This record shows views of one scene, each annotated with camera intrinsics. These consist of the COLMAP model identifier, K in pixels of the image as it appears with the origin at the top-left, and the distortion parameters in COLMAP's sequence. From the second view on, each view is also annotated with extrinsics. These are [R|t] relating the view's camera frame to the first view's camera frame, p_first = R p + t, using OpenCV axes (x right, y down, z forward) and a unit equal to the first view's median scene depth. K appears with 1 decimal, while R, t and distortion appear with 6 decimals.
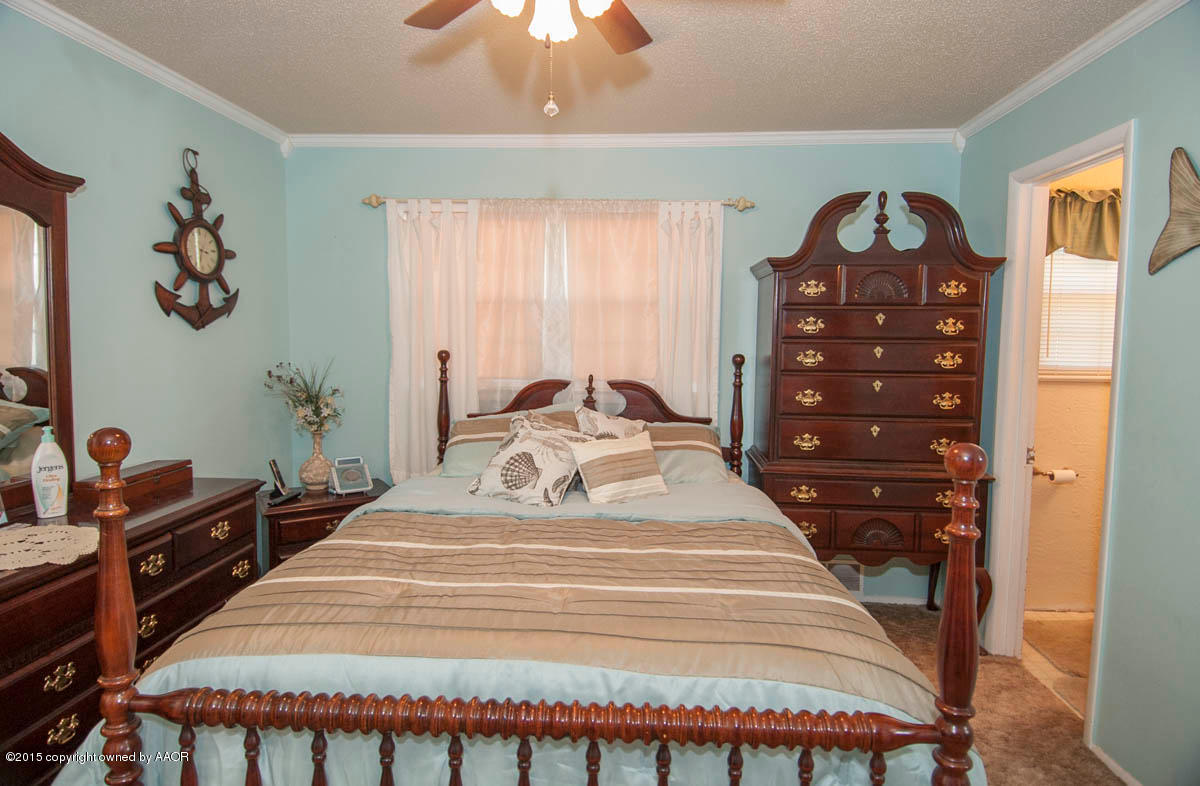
lens RADIAL K [[647.0, 0, 596.7], [0, 647.0, 387.7], [0, 0, 1]] dist [0.016324, -0.021434]
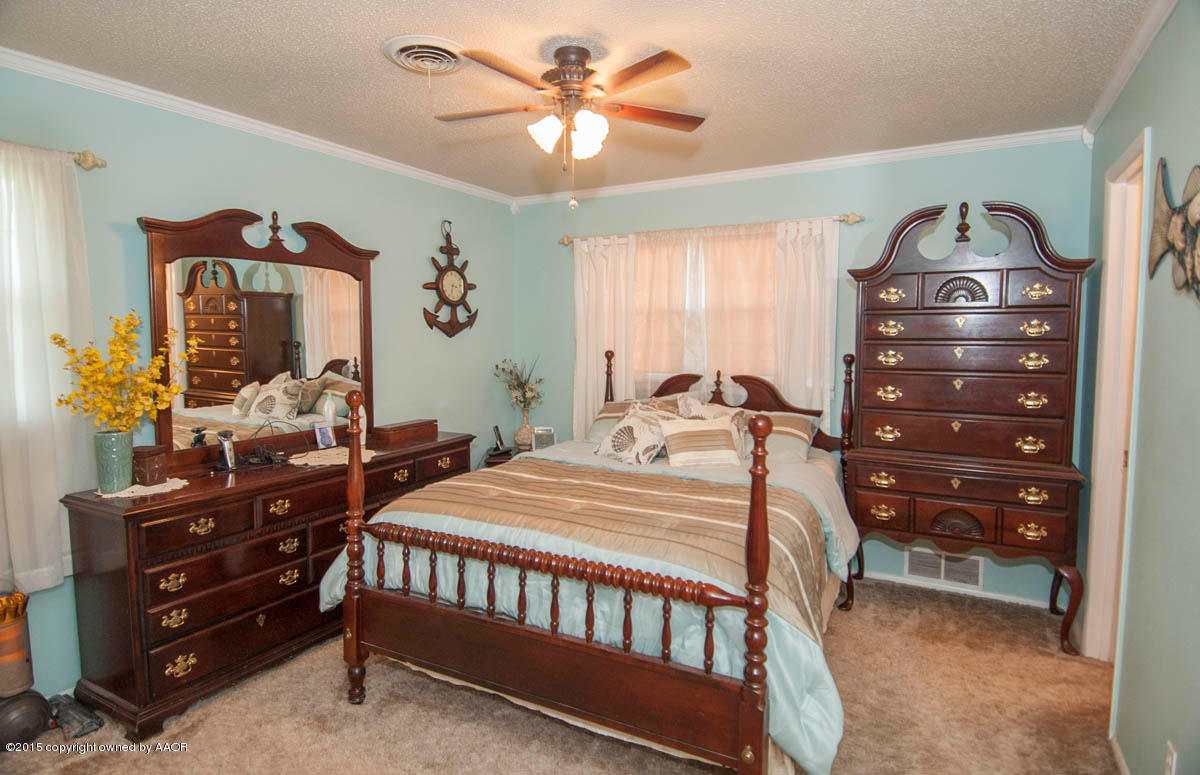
lens RADIAL K [[647.0, 0, 591.7], [0, 647.0, 388.9], [0, 0, 1]] dist [0.016324, -0.021434]
pose [[0.897094, 0.026020, -0.441073, 0.361219], [-0.023841, 0.999661, 0.010483, 0.008541], [0.441196, 0.001111, 0.897410, -0.224545]]
